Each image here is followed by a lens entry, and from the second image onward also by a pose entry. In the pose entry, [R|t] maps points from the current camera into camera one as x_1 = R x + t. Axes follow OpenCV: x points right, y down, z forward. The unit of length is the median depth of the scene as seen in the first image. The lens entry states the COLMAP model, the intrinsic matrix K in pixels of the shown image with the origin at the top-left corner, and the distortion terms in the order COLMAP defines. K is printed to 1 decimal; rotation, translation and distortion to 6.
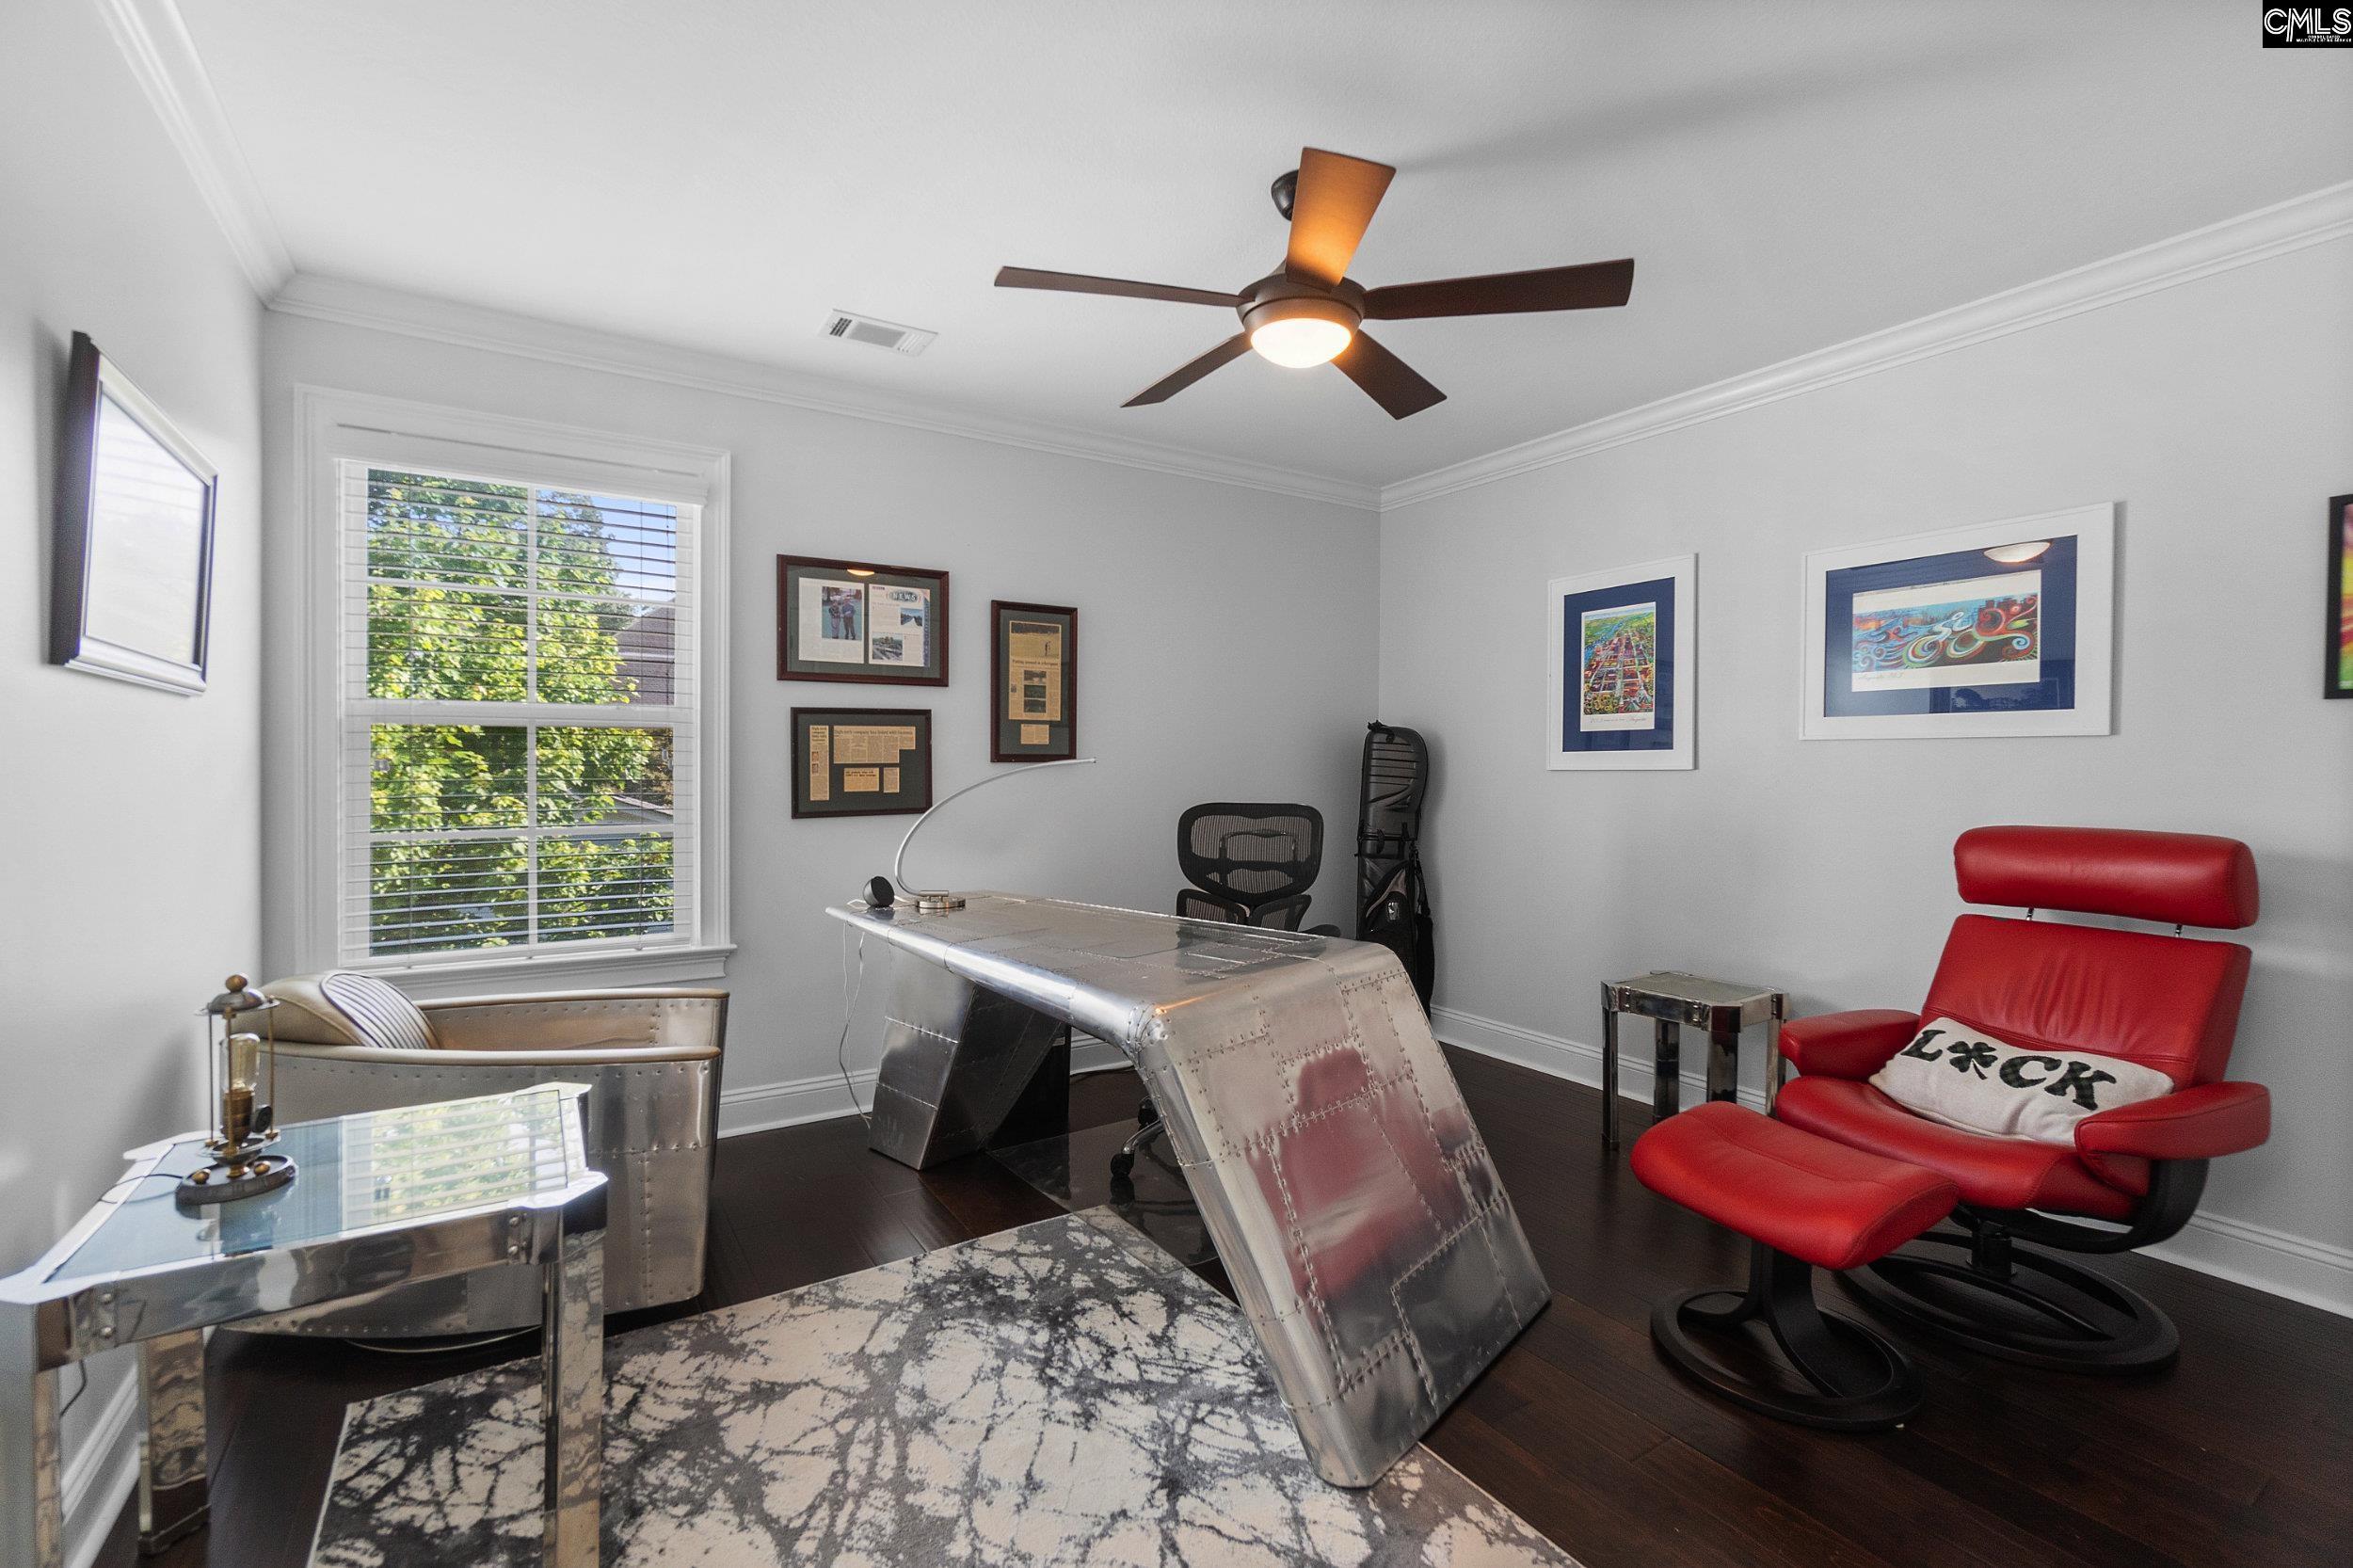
lens RADIAL K [[1025.4, 0, 1171.1], [0, 1025.4, 772.1], [0, 0, 1]] dist [-0.000964, -0.000231]
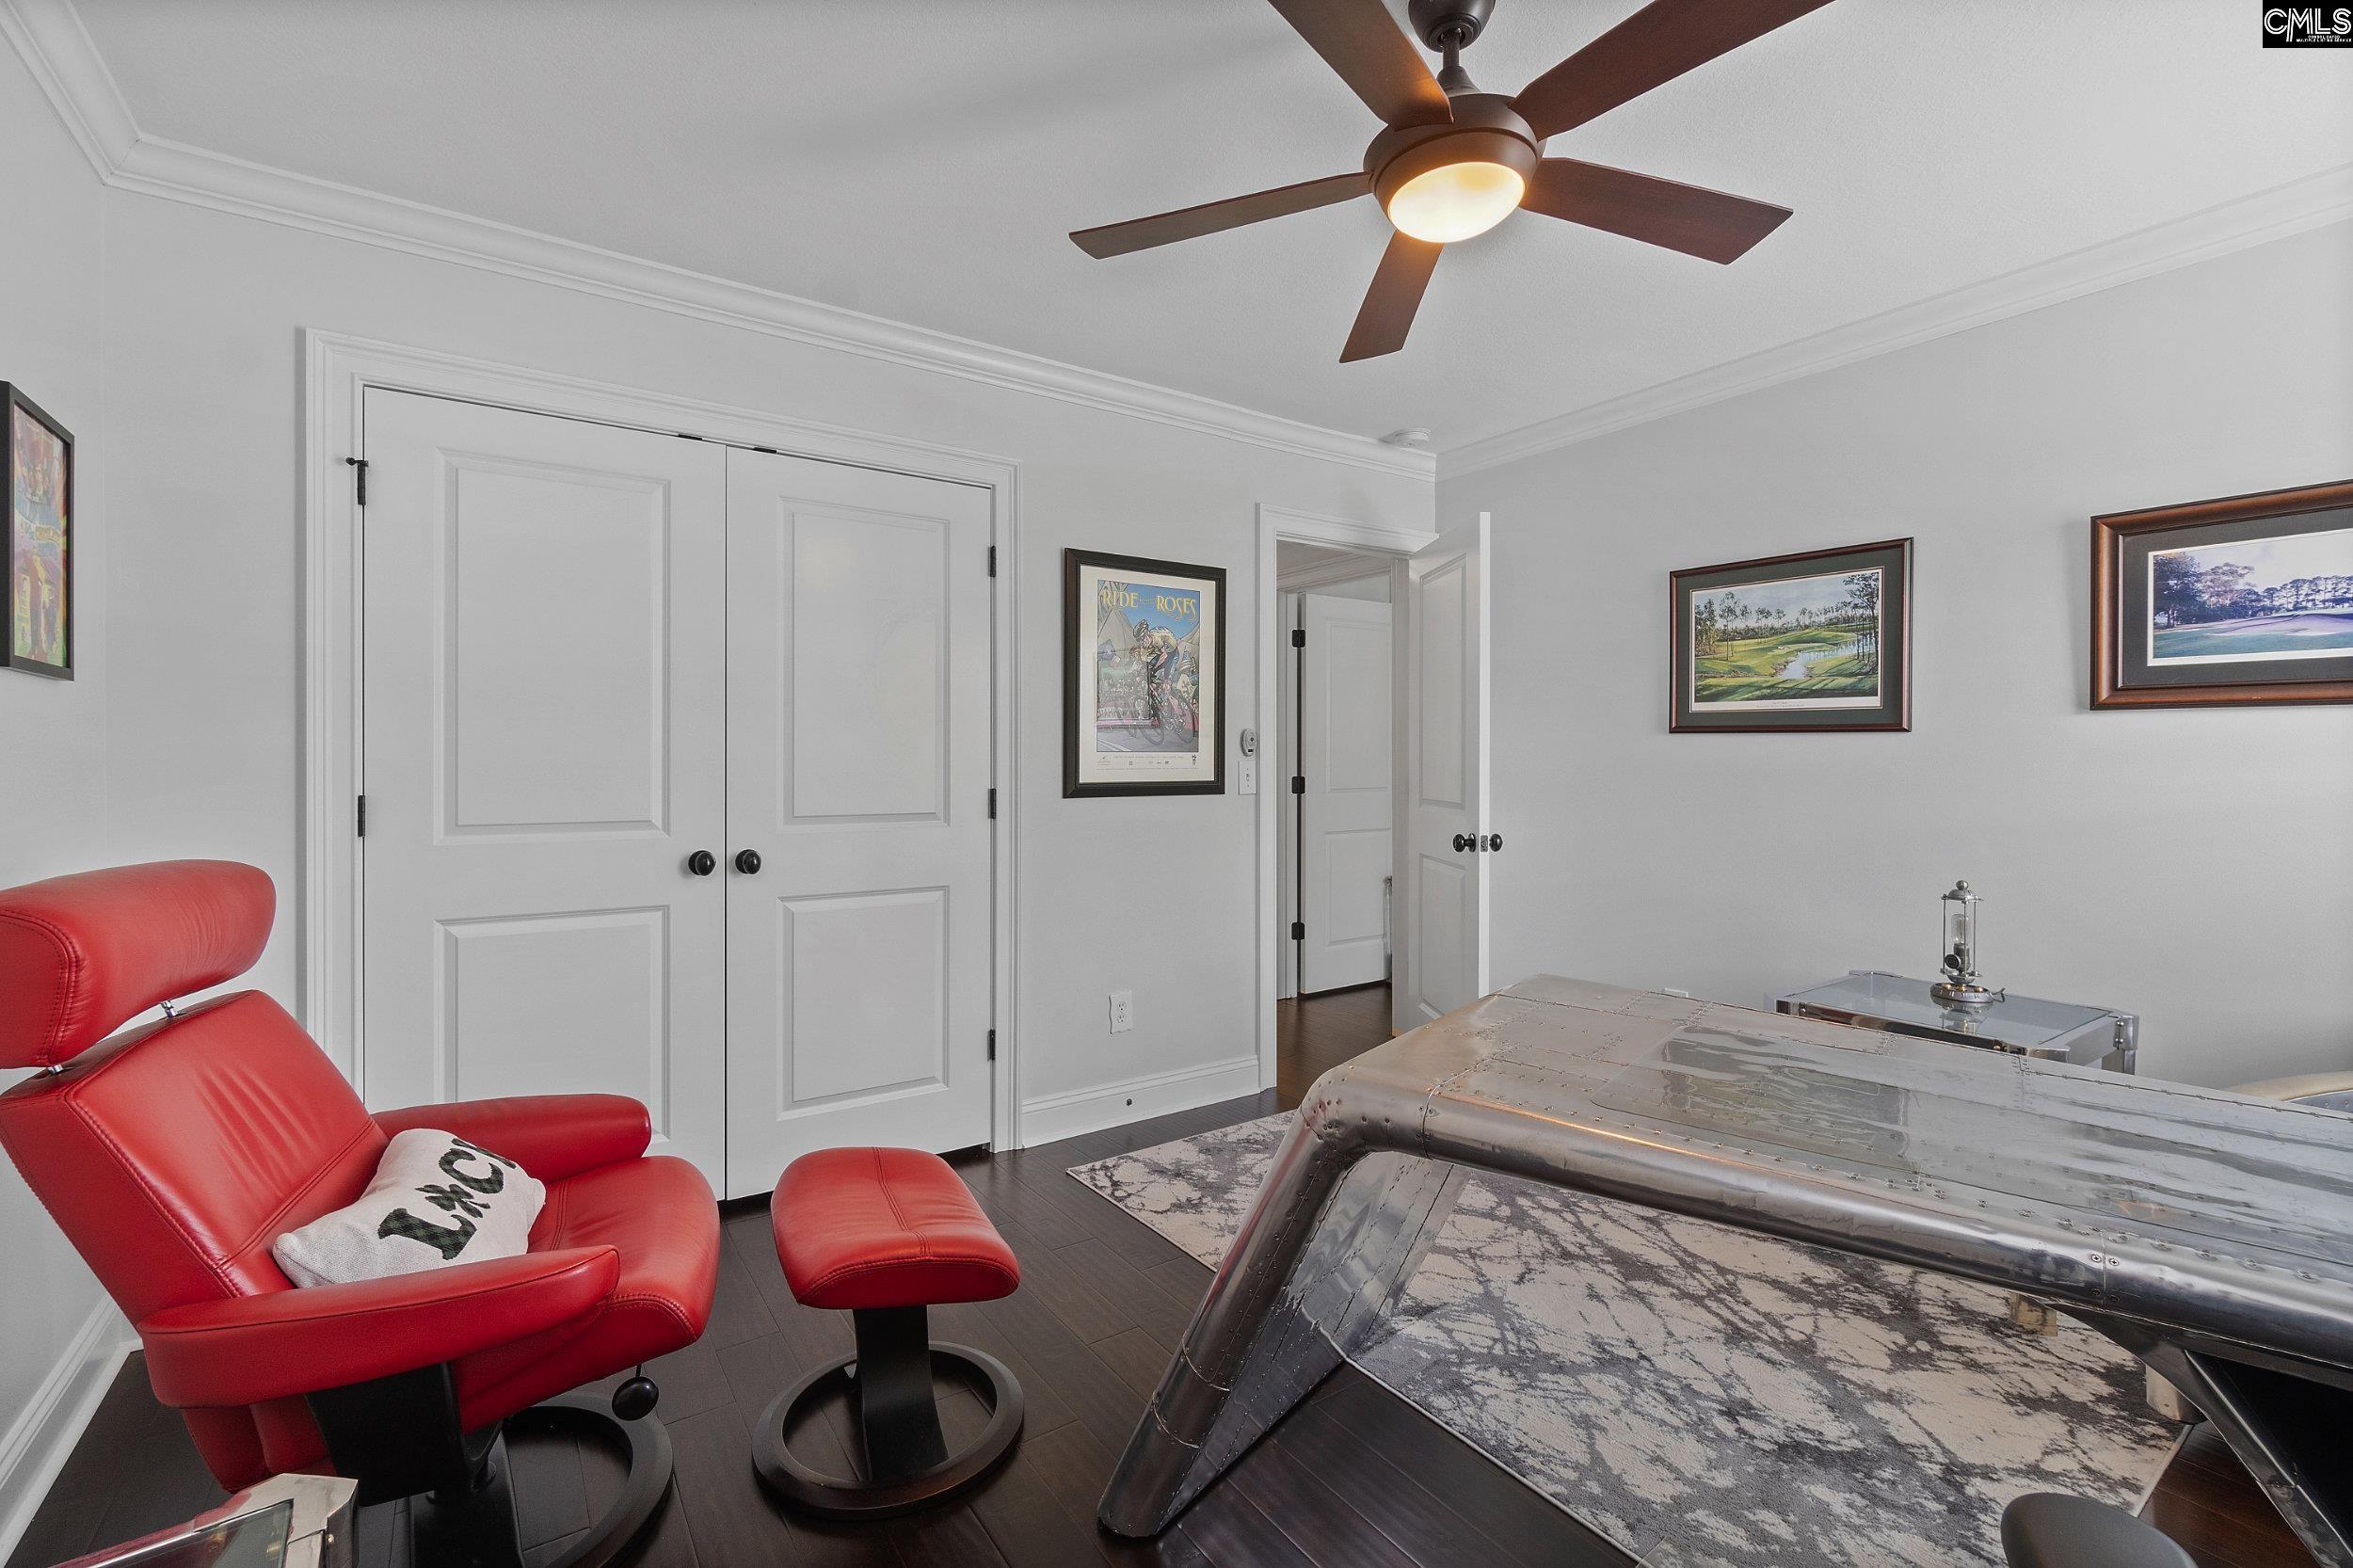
lens RADIAL K [[1025.4, 0, 1171.1], [0, 1025.4, 772.1], [0, 0, 1]] dist [-0.000964, -0.000231]
pose [[-0.999673, -0.006607, -0.024697, 0.422038], [-0.006870, 0.999920, 0.010593, -0.012126], [0.024625, 0.010759, -0.999639, 2.115532]]
